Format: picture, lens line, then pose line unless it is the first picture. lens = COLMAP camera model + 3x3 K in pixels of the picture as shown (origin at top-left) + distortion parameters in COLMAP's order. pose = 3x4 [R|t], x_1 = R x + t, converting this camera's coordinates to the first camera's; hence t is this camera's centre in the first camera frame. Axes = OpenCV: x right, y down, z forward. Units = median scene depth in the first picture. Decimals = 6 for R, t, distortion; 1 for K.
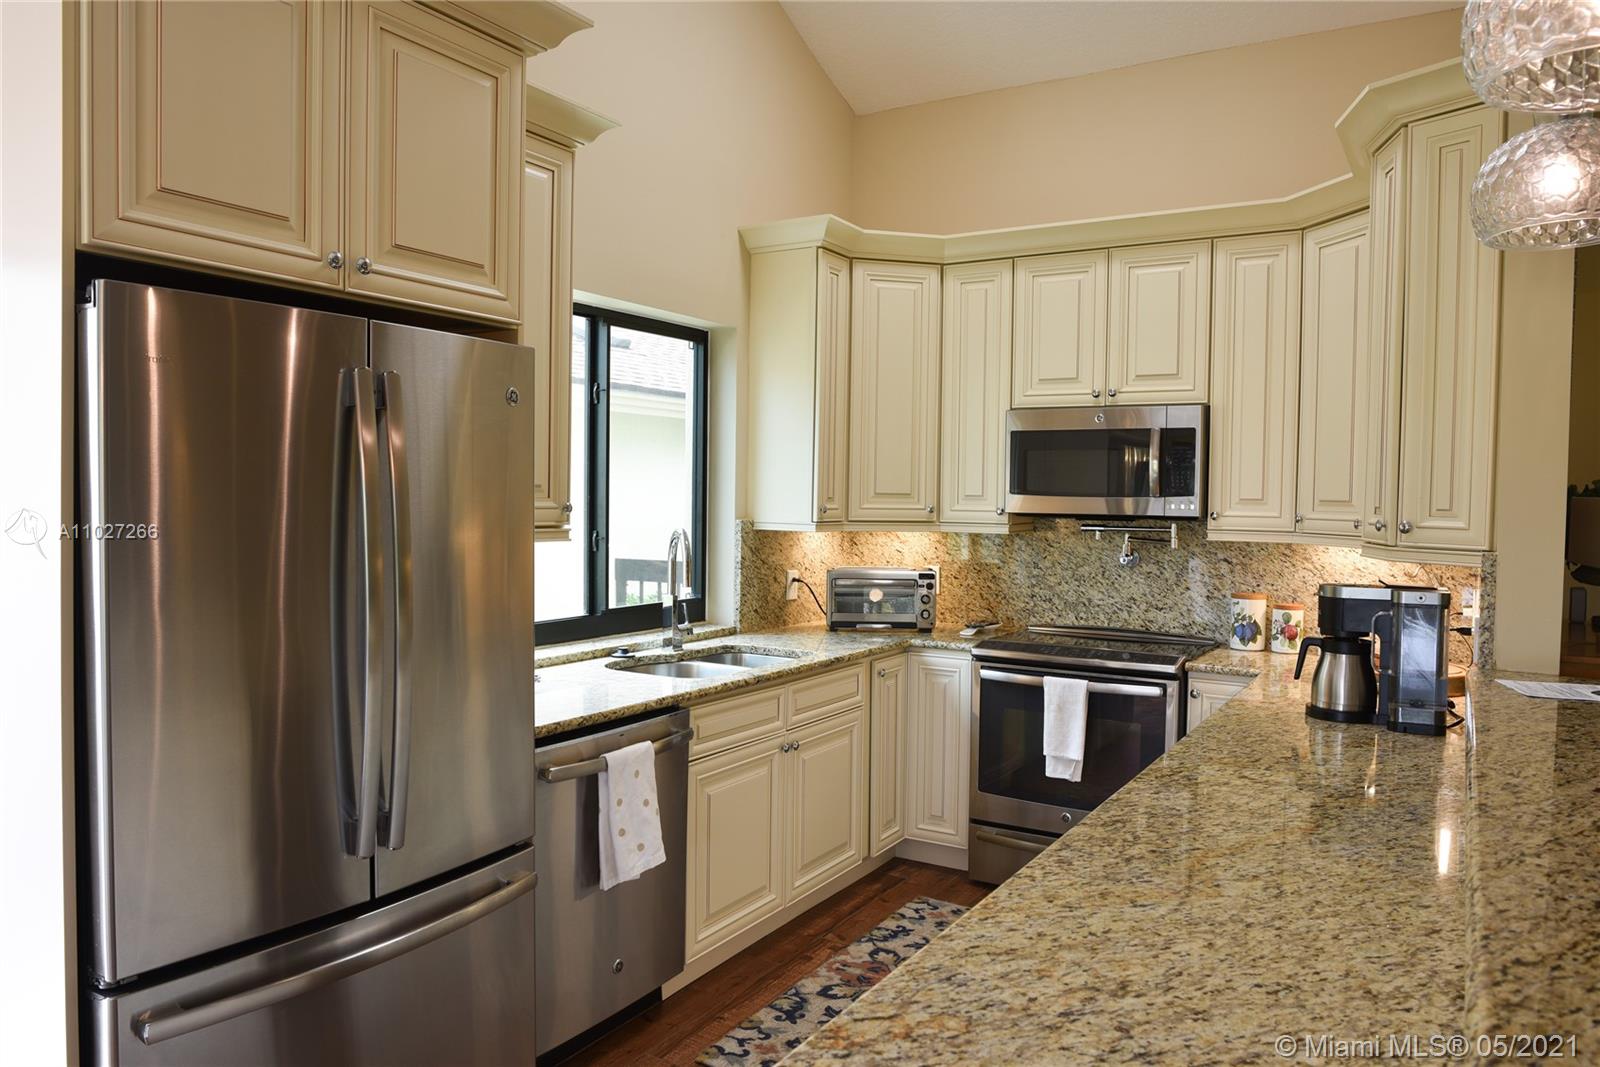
lens RADIAL K [[1101.3, 0, 806.8], [0, 1101.3, 535.9], [0, 0, 1]] dist [-0.056972, 0.038937]
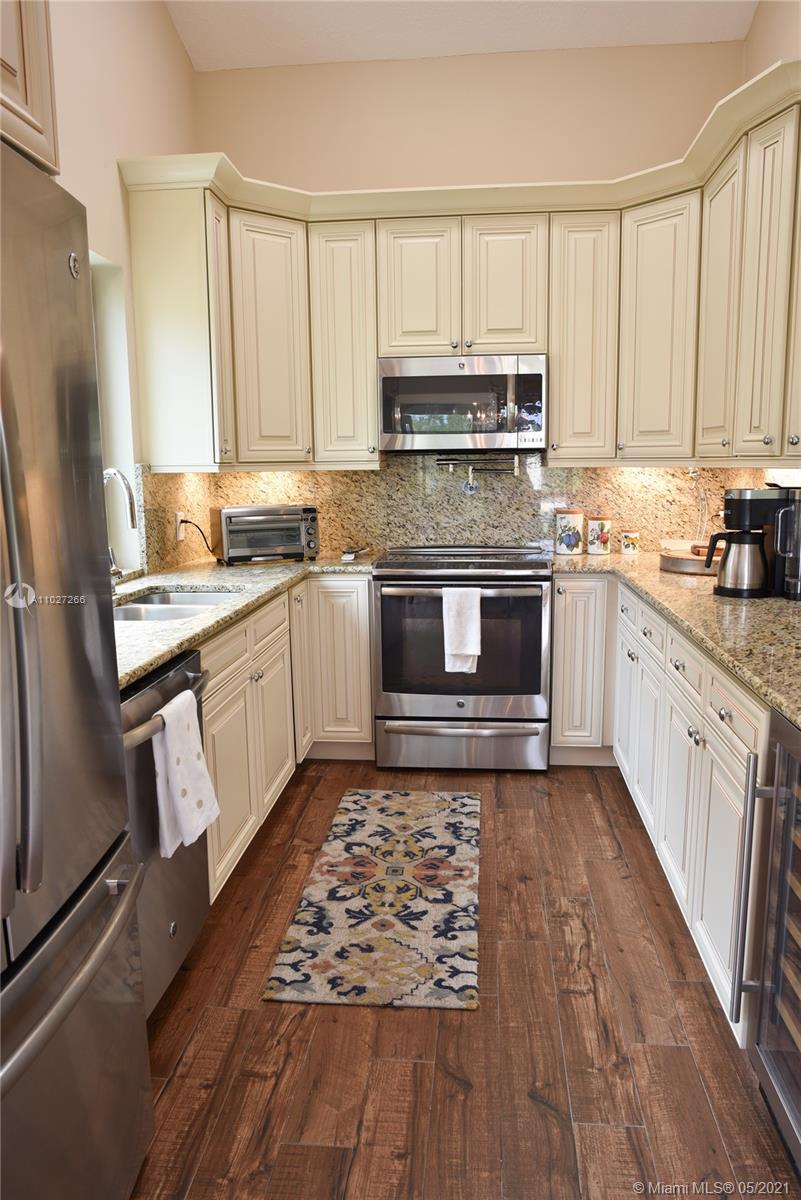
lens RADIAL K [[826.0, 0, 404.7], [0, 826.0, 596.5], [0, 0, 1]] dist [-0.056972, 0.038937]
pose [[0.901025, -0.094776, 0.423286, -0.184640], [0.042342, 0.990395, 0.131625, 0.018926], [-0.431696, -0.100675, 0.896384, 0.219972]]
